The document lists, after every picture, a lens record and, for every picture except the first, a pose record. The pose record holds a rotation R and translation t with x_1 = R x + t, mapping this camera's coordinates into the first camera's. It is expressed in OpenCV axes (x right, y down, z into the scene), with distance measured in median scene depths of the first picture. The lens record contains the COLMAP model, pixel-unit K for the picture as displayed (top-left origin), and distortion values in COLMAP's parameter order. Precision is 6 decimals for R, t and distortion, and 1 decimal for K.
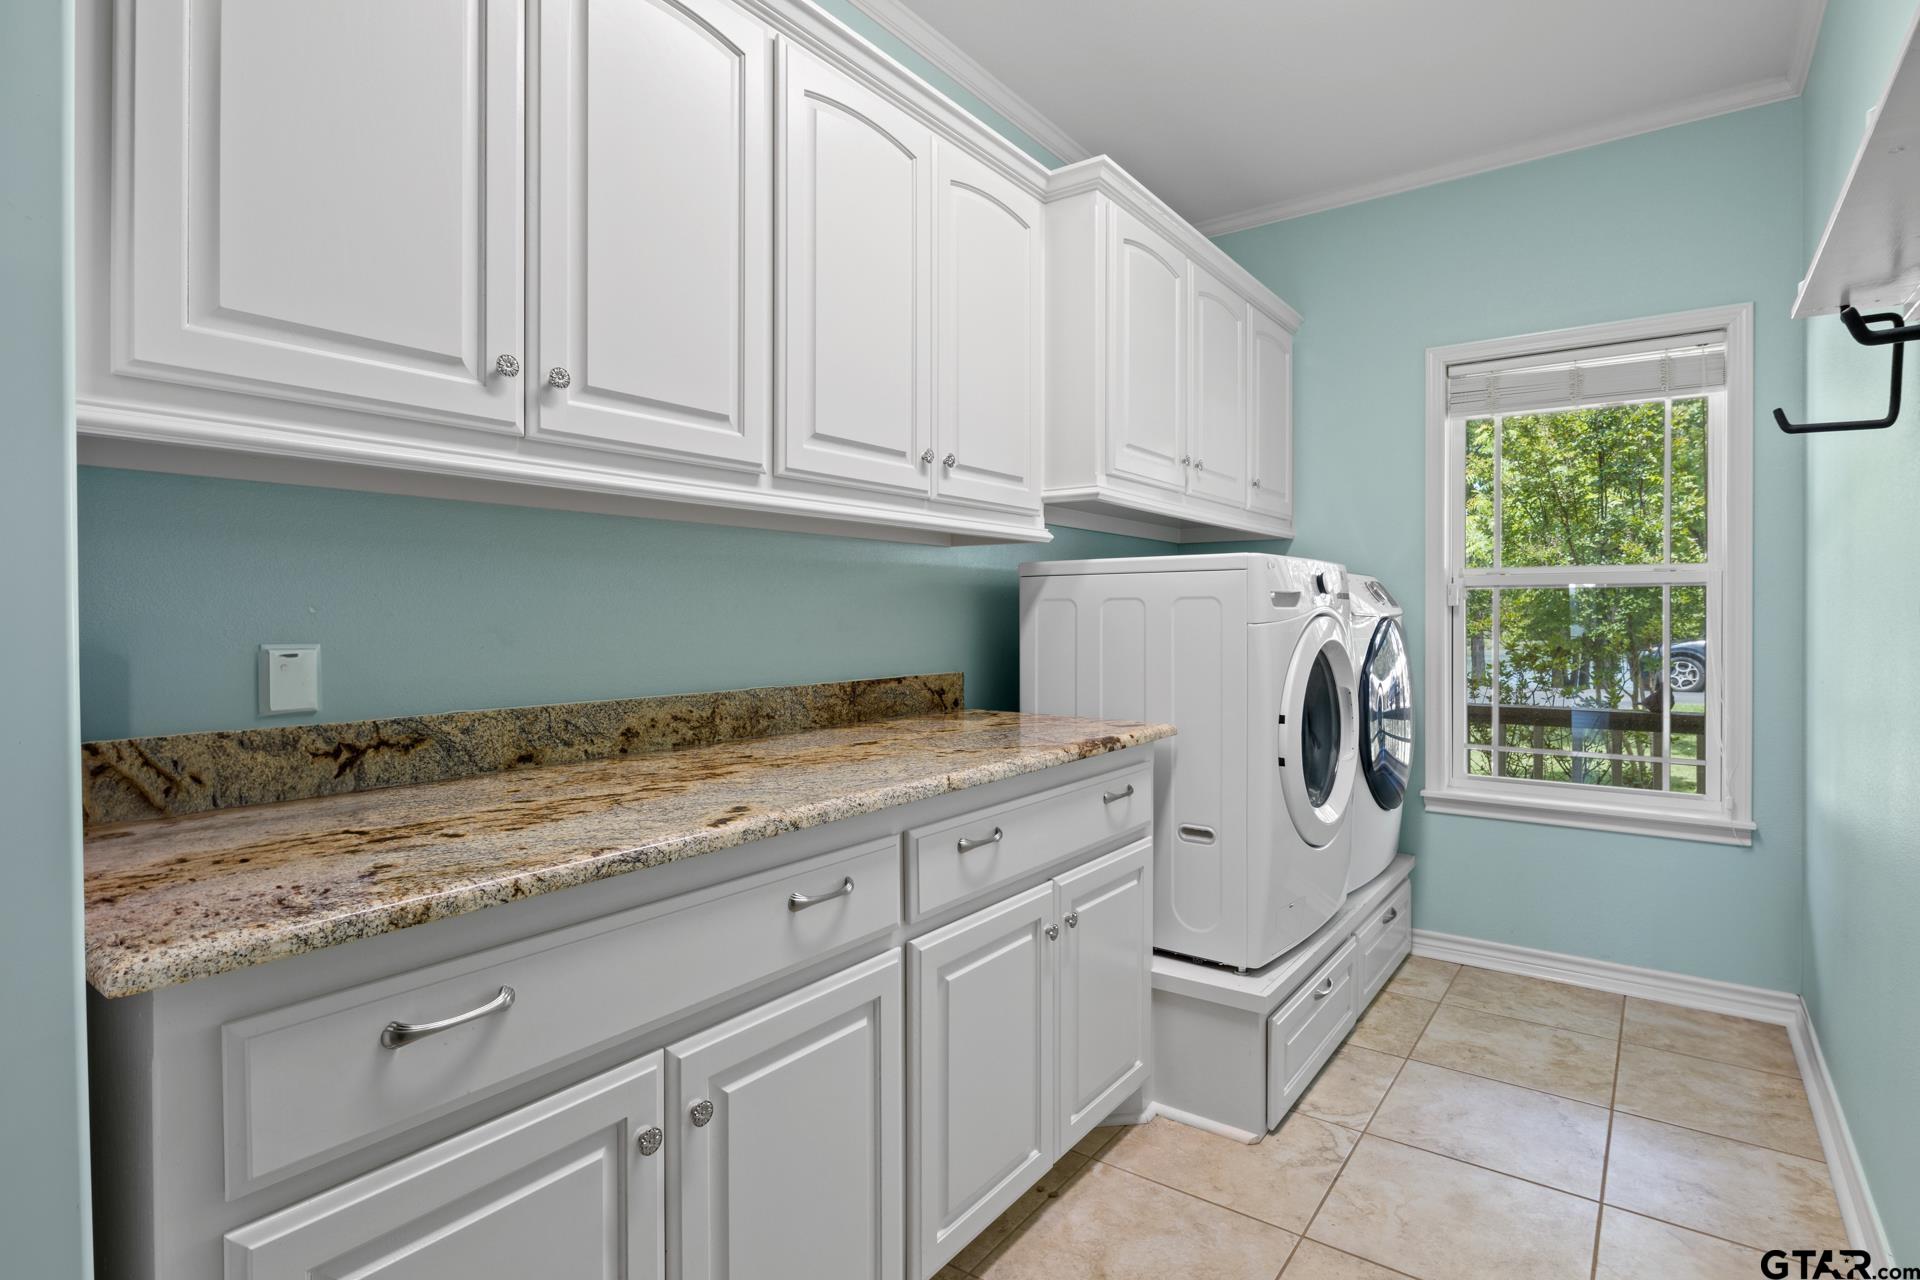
lens RADIAL K [[962.0, 0, 967.0], [0, 962.0, 619.4], [0, 0, 1]] dist [-0.003638, -0.001411]
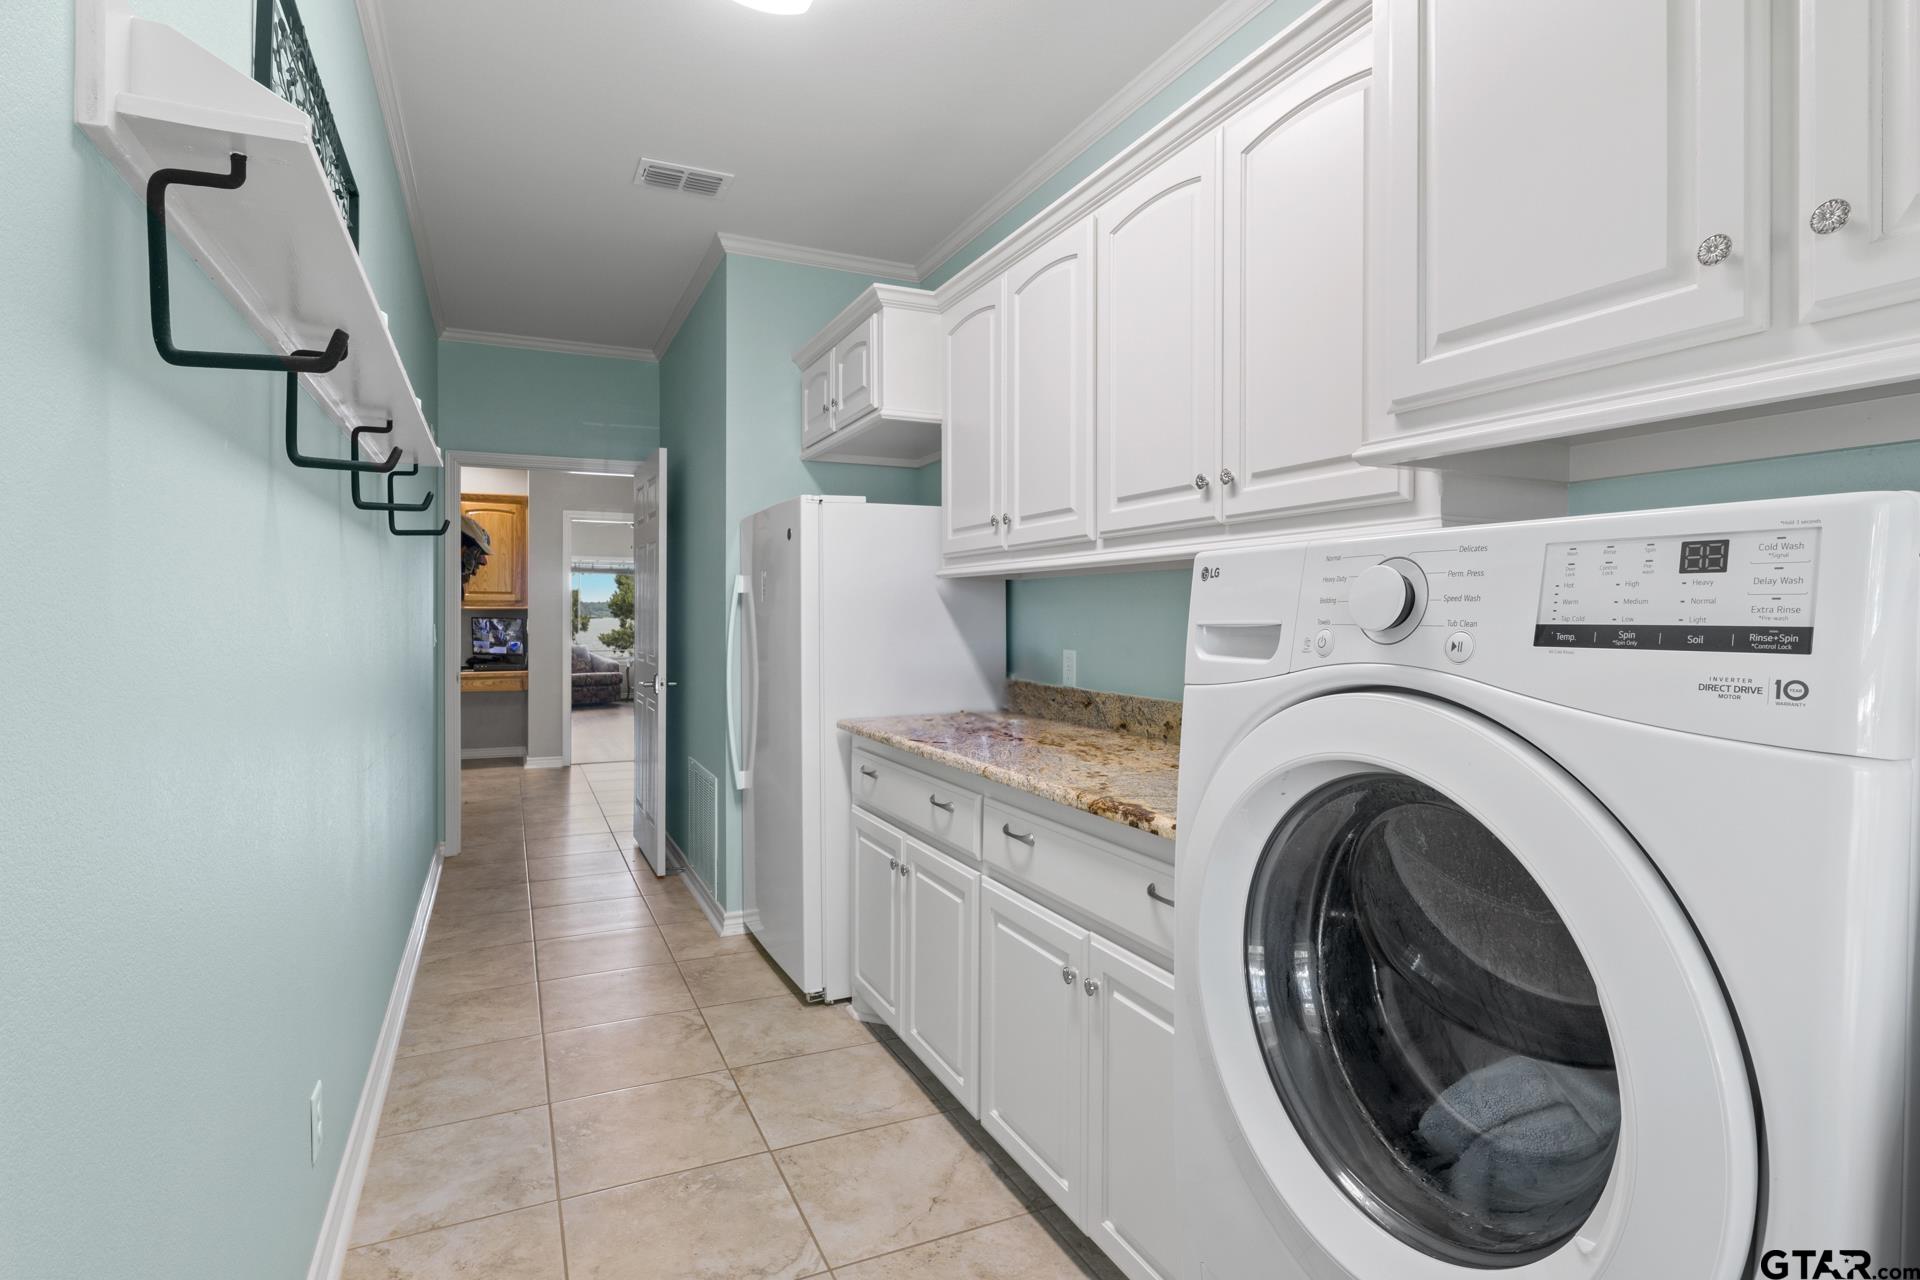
lens RADIAL K [[962.0, 0, 967.0], [0, 962.0, 619.4], [0, 0, 1]] dist [-0.003638, -0.001411]
pose [[-0.467199, 0.001073, -0.884152, 1.077706], [-0.008425, 0.999948, 0.005665, -0.043701], [0.884112, 0.010096, -0.467166, 1.467517]]
